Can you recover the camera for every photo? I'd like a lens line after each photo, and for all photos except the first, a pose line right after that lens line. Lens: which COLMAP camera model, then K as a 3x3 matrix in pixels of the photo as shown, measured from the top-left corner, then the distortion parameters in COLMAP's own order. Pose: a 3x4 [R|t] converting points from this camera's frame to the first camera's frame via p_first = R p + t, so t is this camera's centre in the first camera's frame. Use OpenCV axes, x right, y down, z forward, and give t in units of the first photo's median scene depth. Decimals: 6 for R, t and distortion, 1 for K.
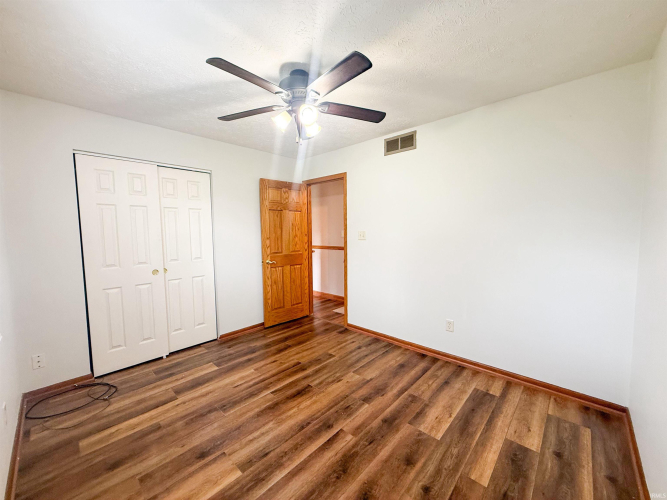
lens RADIAL K [[265.7, 0, 333.2], [0, 265.7, 250.4], [0, 0, 1]] dist [0.000293, 0.000327]
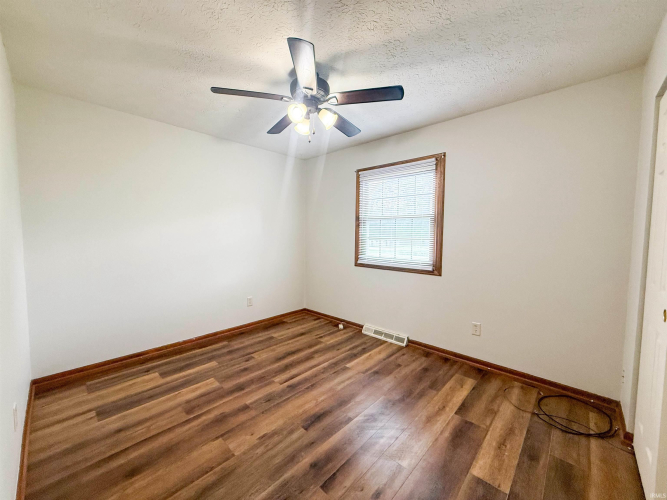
lens RADIAL K [[265.7, 0, 333.4], [0, 265.7, 248.2], [0, 0, 1]] dist [0.000293, 0.000327]
pose [[-0.999982, 0.005967, 0.000400, -0.199516], [0.005968, 0.991437, 0.130446, -0.115424], [0.000382, 0.130446, -0.991455, 1.951020]]
